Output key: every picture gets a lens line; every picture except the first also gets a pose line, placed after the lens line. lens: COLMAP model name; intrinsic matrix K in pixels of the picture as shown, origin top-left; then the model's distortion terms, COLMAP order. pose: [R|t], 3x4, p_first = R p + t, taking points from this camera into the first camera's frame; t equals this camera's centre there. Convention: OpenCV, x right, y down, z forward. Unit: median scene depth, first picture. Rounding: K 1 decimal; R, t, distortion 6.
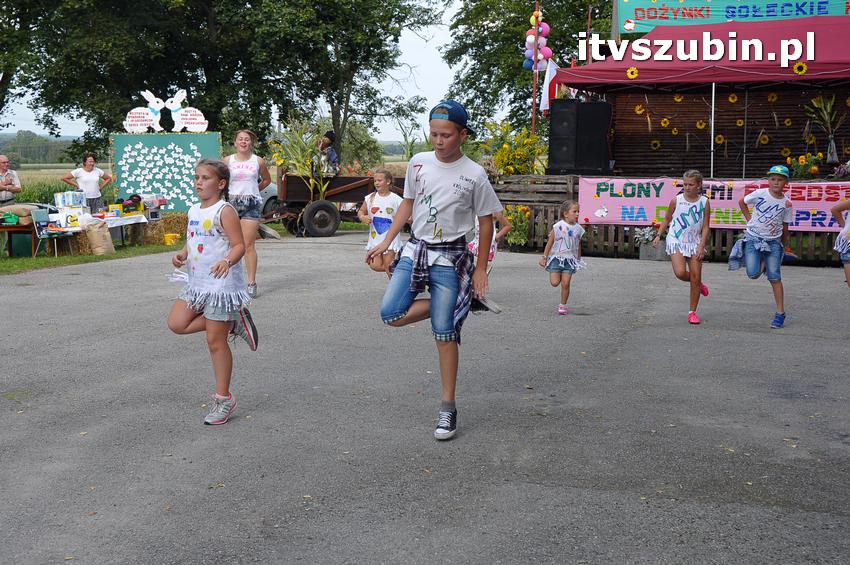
lens RADIAL K [[1272.4, 0, 424.8], [0, 1272.4, 280.0], [0, 0, 1]] dist [0.141230, 0.000000]
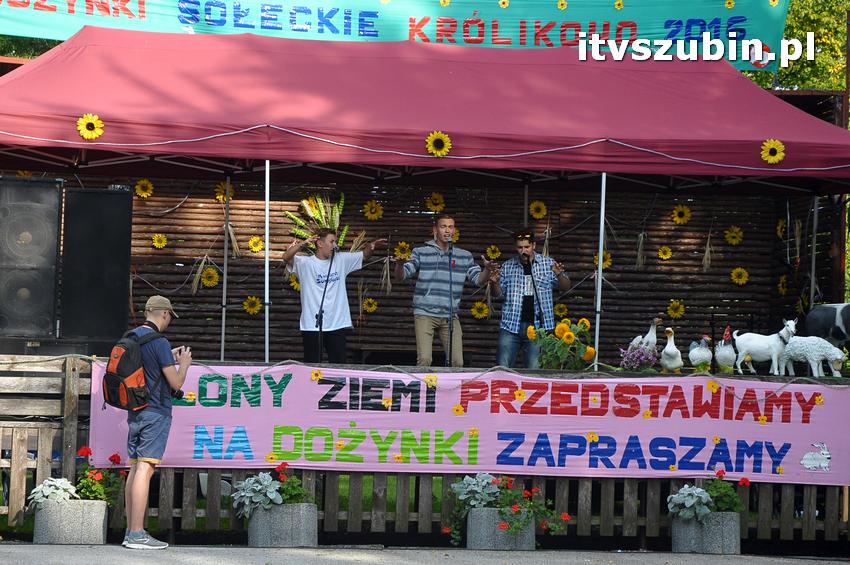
lens RADIAL K [[2604.3, 0, 424.0], [0, 2604.3, 284.7], [0, 0, 1]] dist [0.479892, 0.000000]
pose [[0.799552, 0.022610, 0.600171, -0.331074], [0.035015, 0.995837, -0.084164, -0.027542], [-0.599576, 0.088308, 0.795431, 0.225186]]
